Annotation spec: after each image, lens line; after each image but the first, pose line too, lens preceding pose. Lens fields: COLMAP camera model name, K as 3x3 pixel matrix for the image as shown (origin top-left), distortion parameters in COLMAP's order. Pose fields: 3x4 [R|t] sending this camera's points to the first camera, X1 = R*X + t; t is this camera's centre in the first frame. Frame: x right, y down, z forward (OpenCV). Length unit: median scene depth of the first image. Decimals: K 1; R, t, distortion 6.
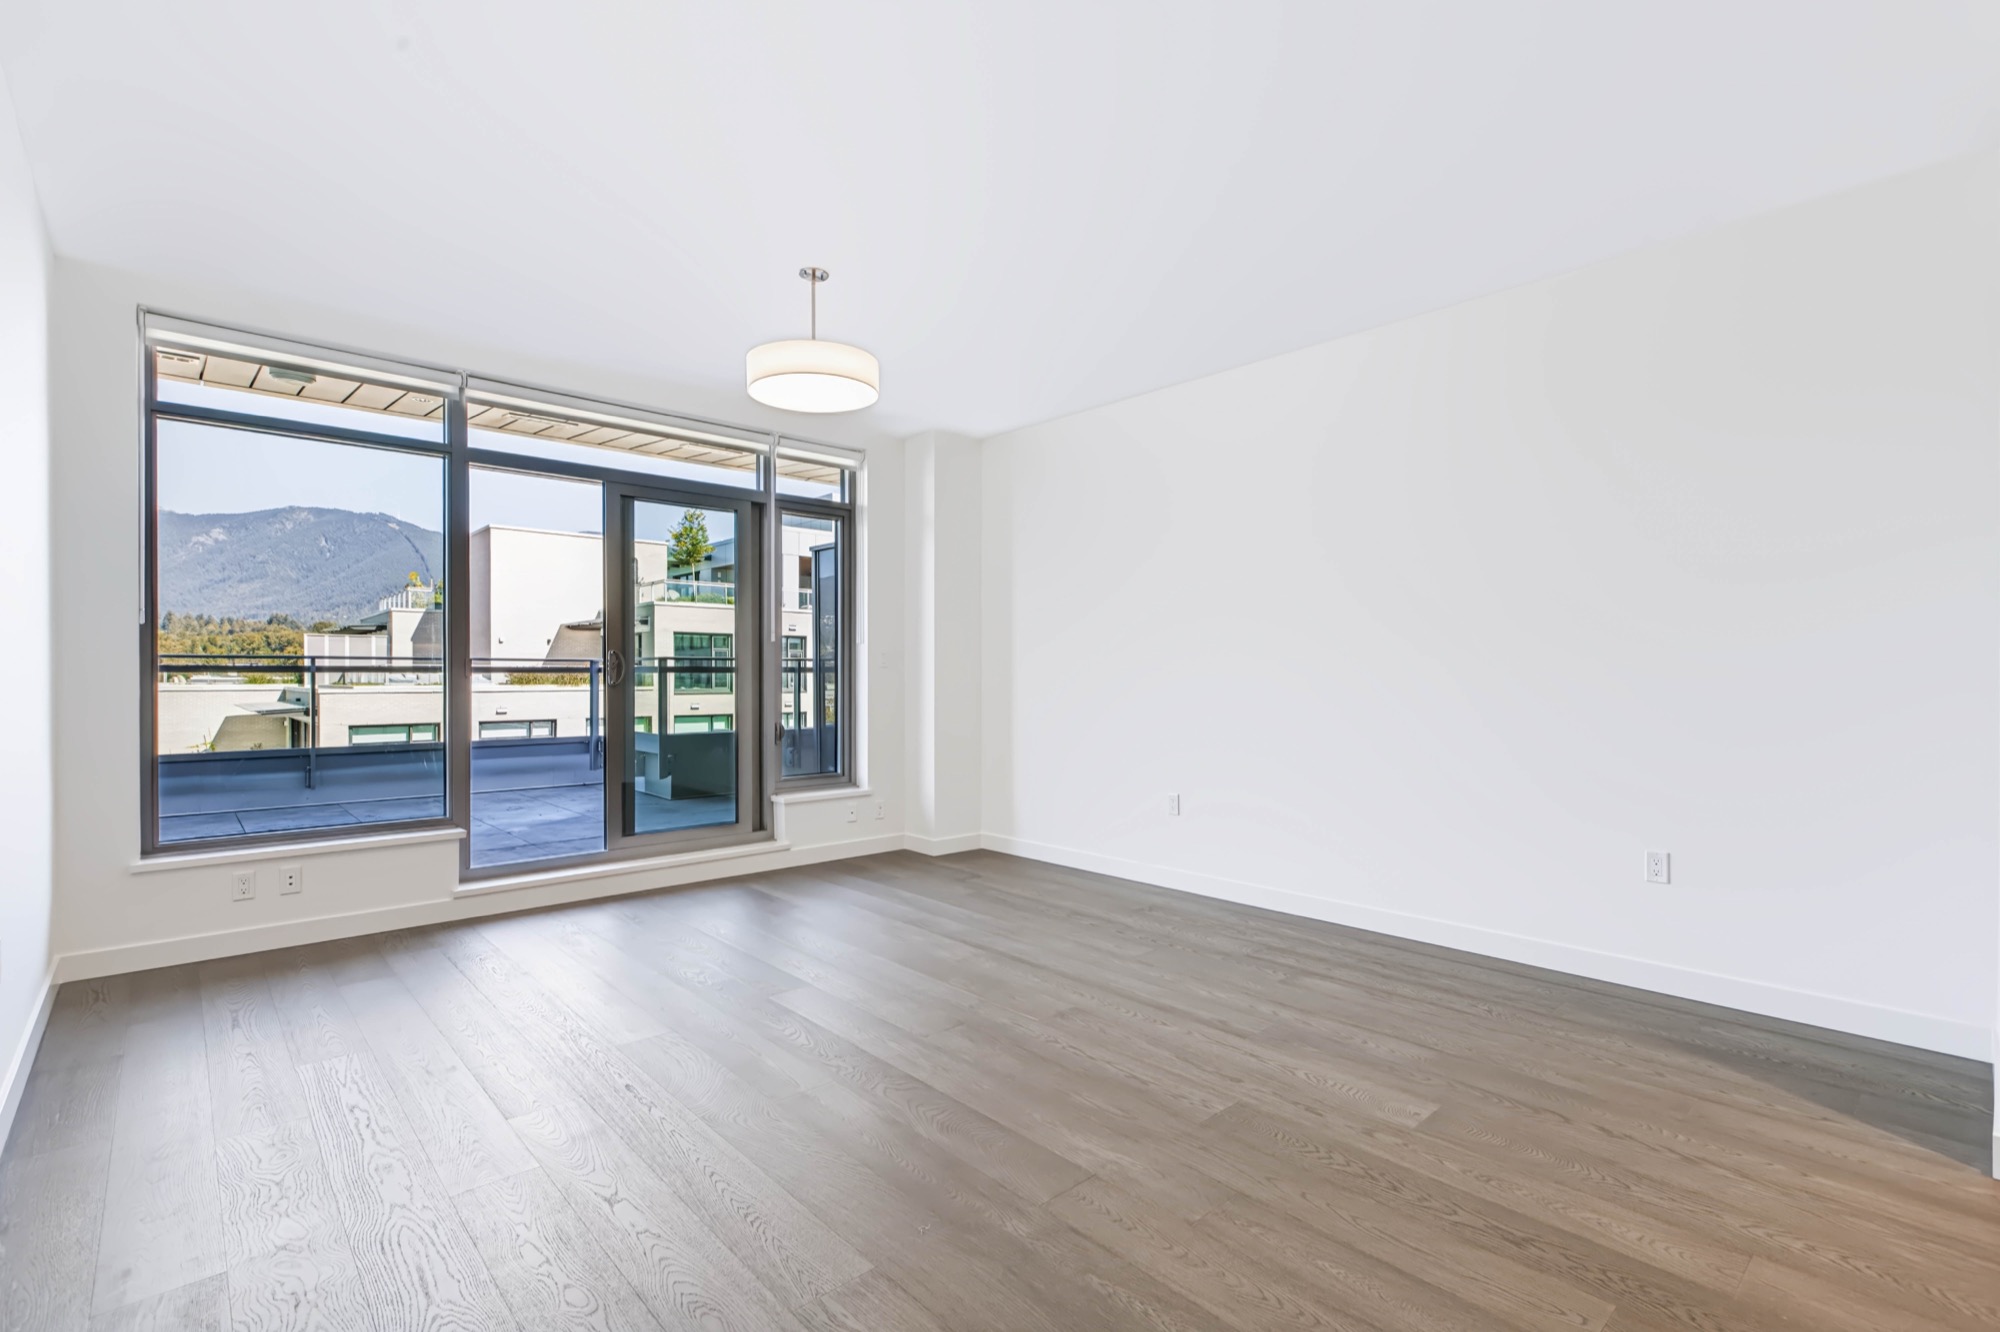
lens RADIAL K [[907.8, 0, 1003.2], [0, 907.8, 675.1], [0, 0, 1]] dist [0.005647, -0.001750]
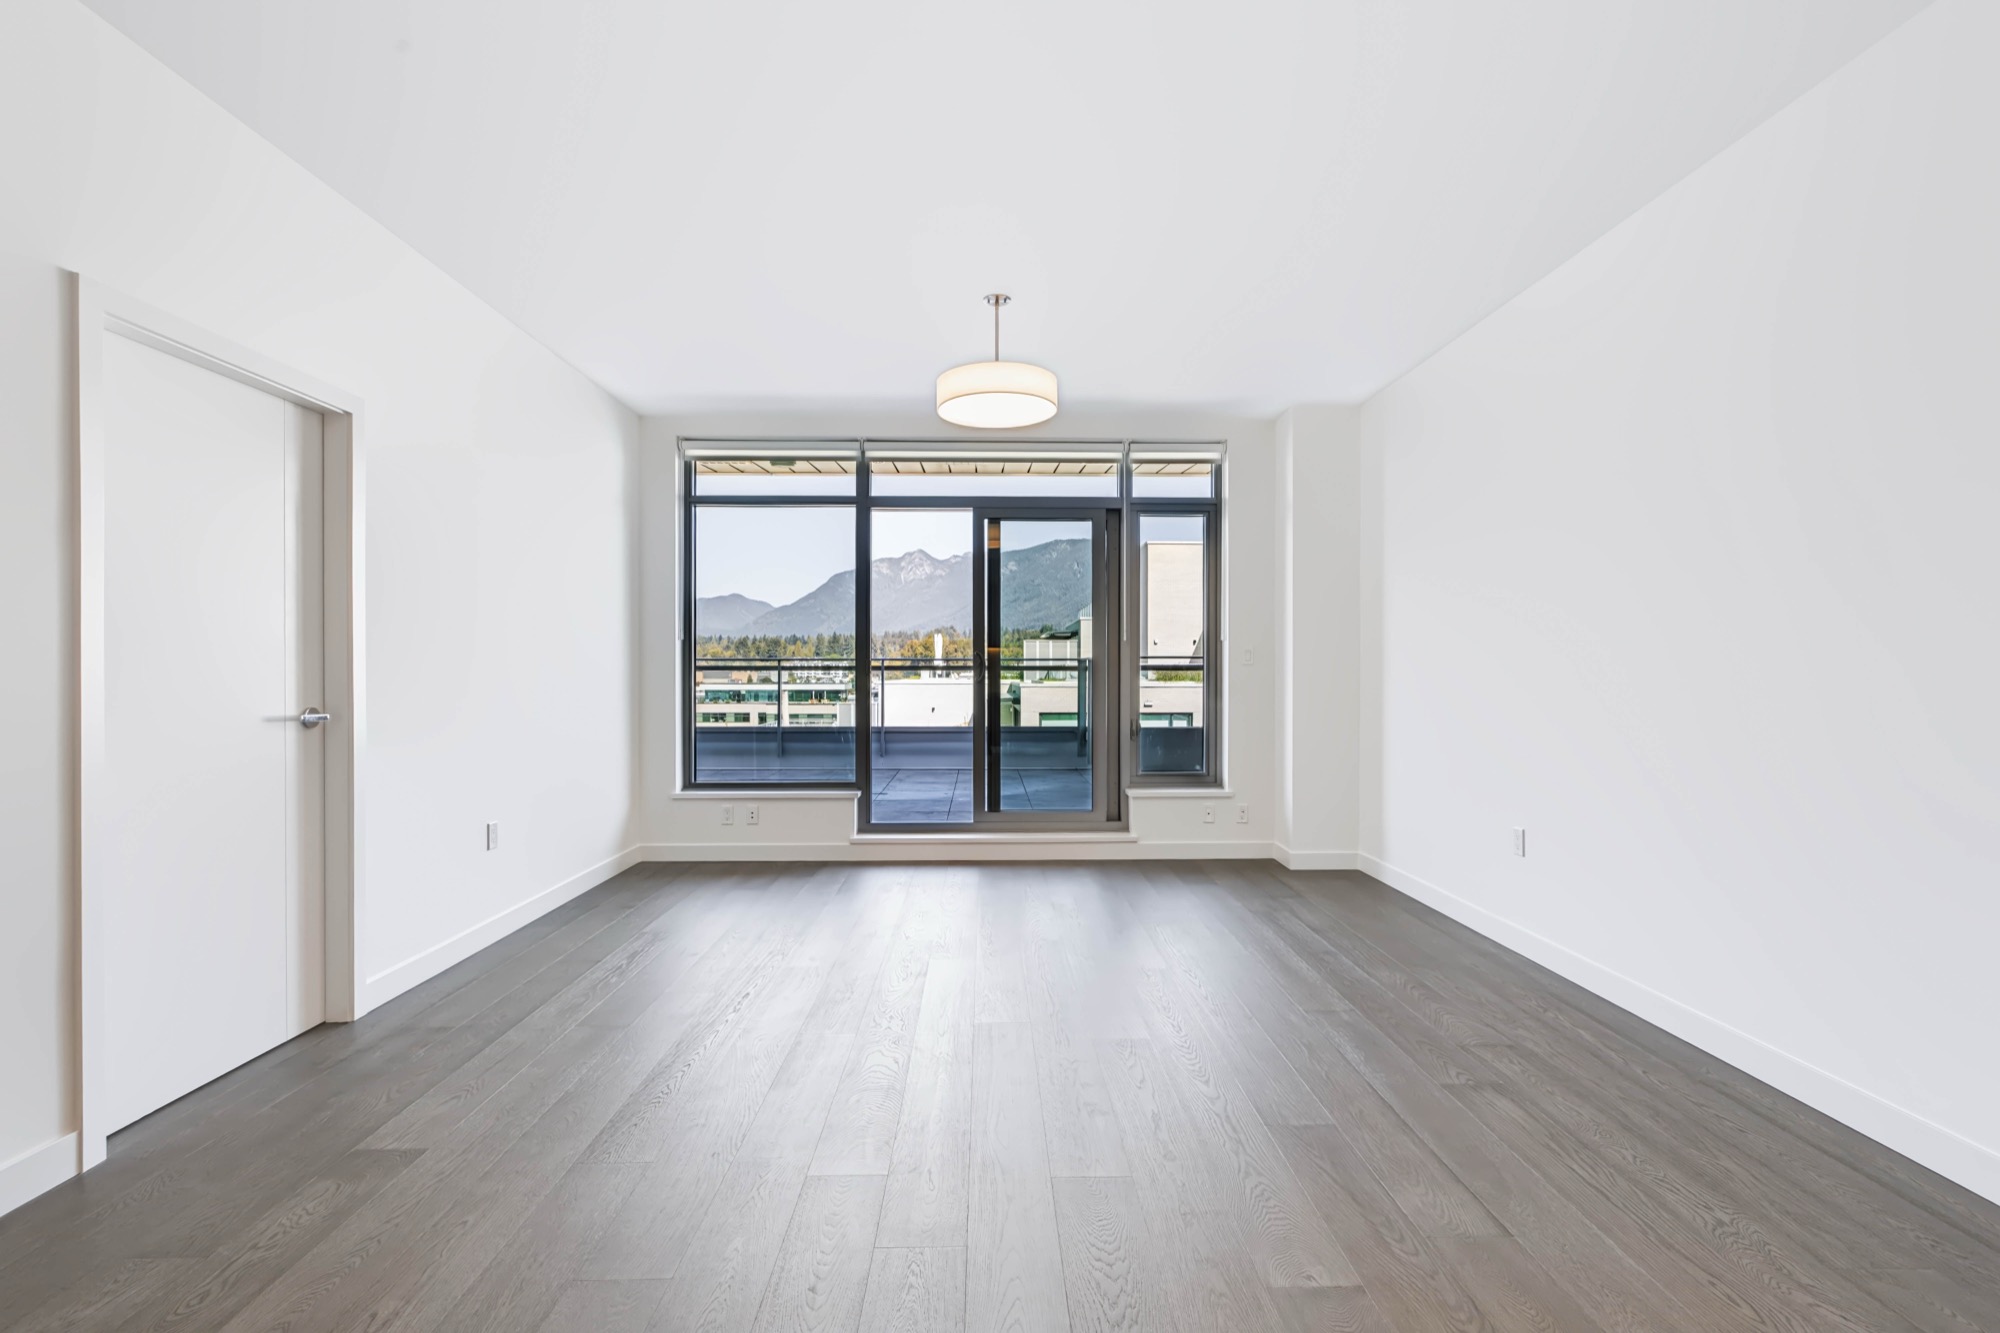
lens RADIAL K [[907.8, 0, 1008.6], [0, 907.8, 676.7], [0, 0, 1]] dist [0.005647, -0.001750]
pose [[0.753387, 0.003344, -0.657569, 0.465593], [-0.000048, 0.999987, 0.005030, -0.001079], [0.657577, -0.003758, 0.753378, 0.181779]]
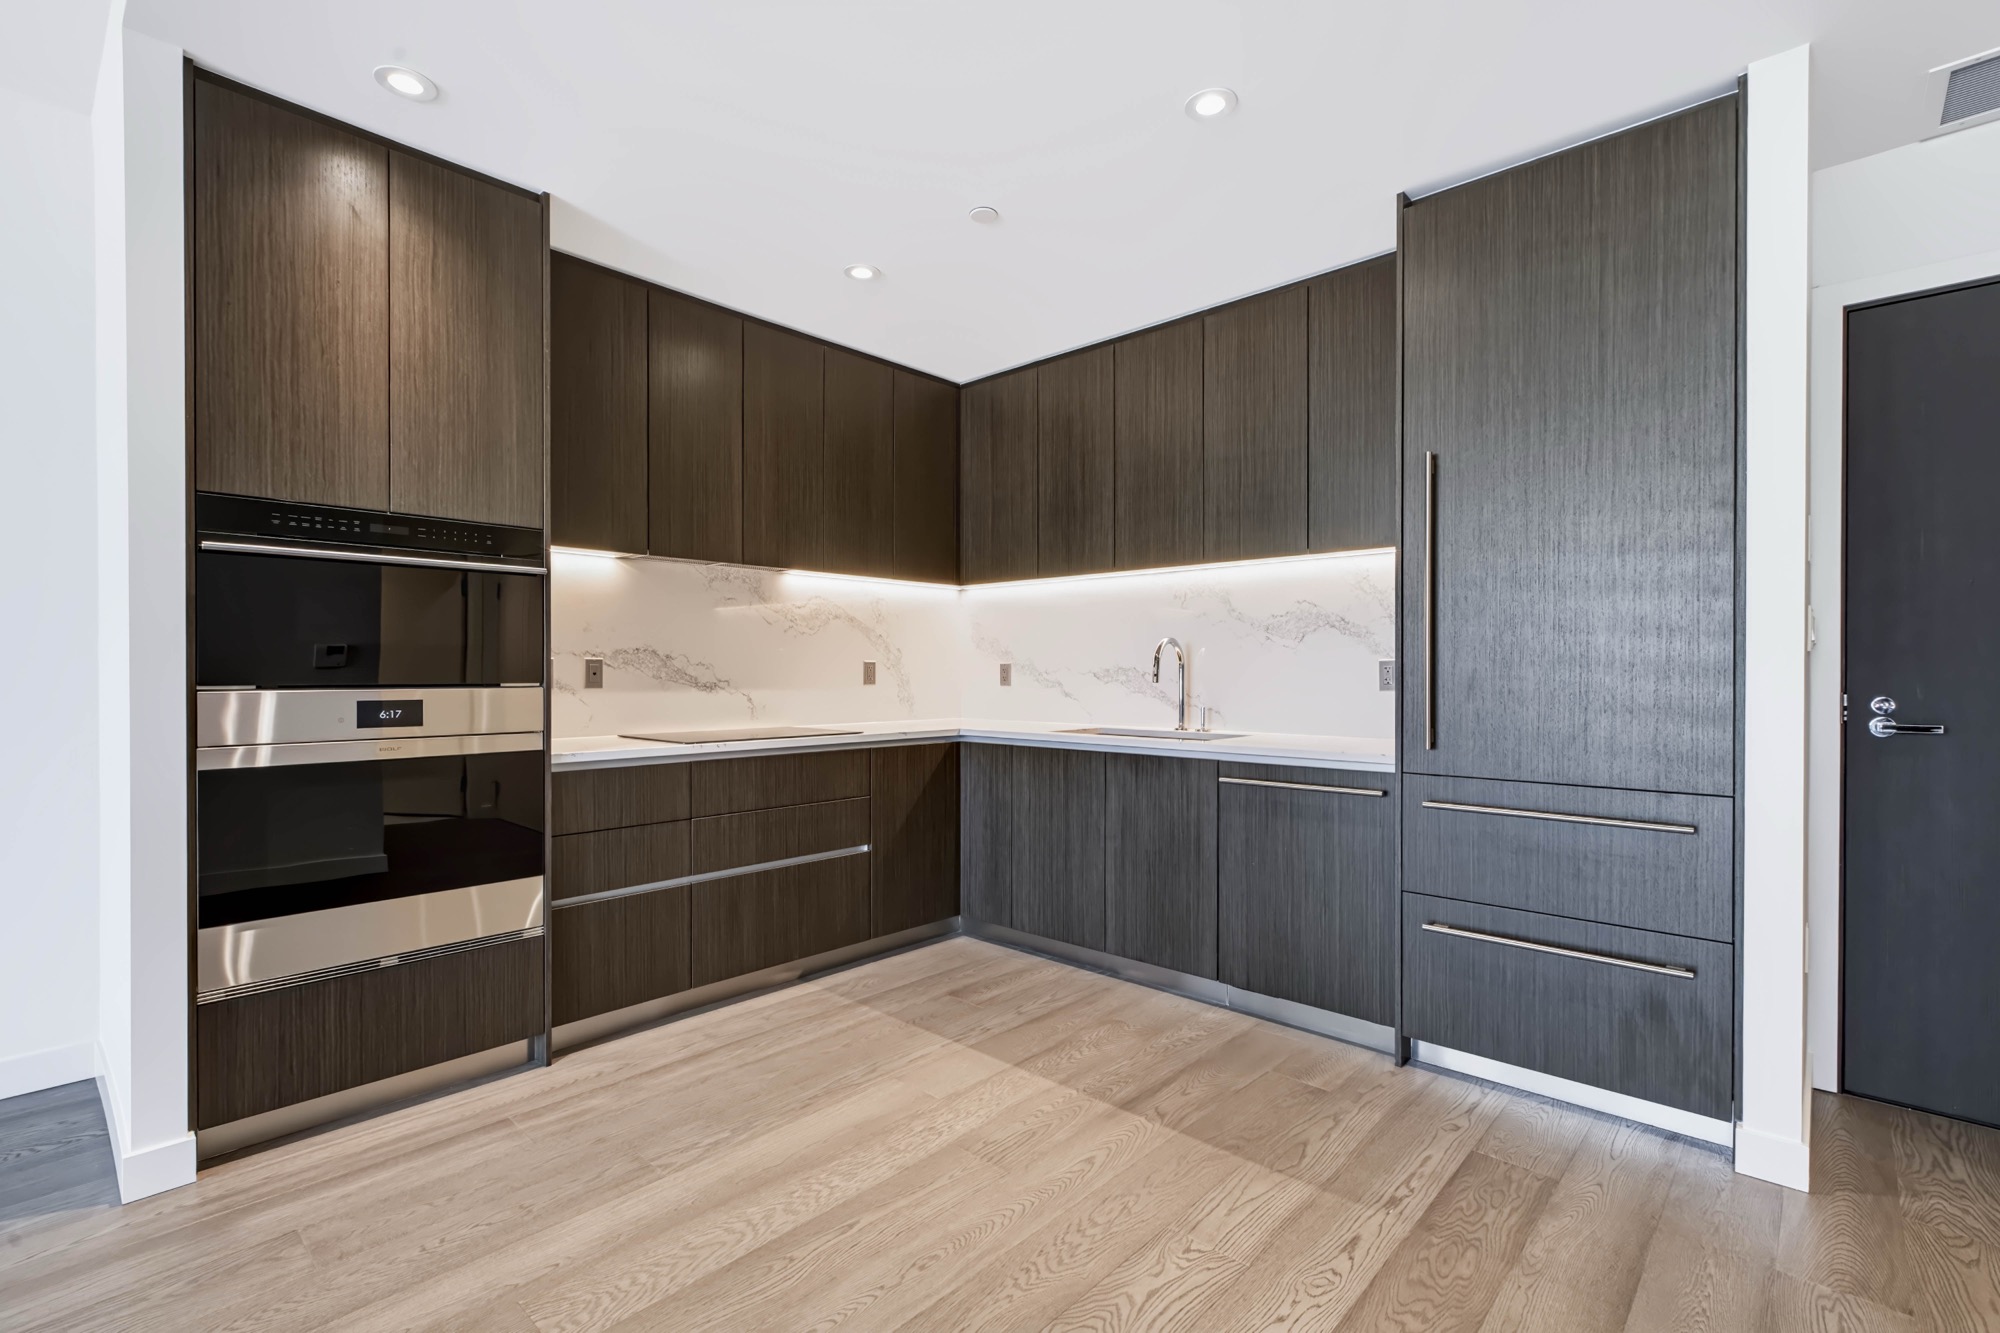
lens RADIAL K [[907.8, 0, 1006.8], [0, 907.8, 672.6], [0, 0, 1]] dist [0.005647, -0.001750]
pose [[-0.085707, -0.001575, 0.996319, 0.040275], [-0.001111, 0.999998, 0.001486, 0.000760], [-0.996320, -0.000979, -0.085709, 0.094557]]
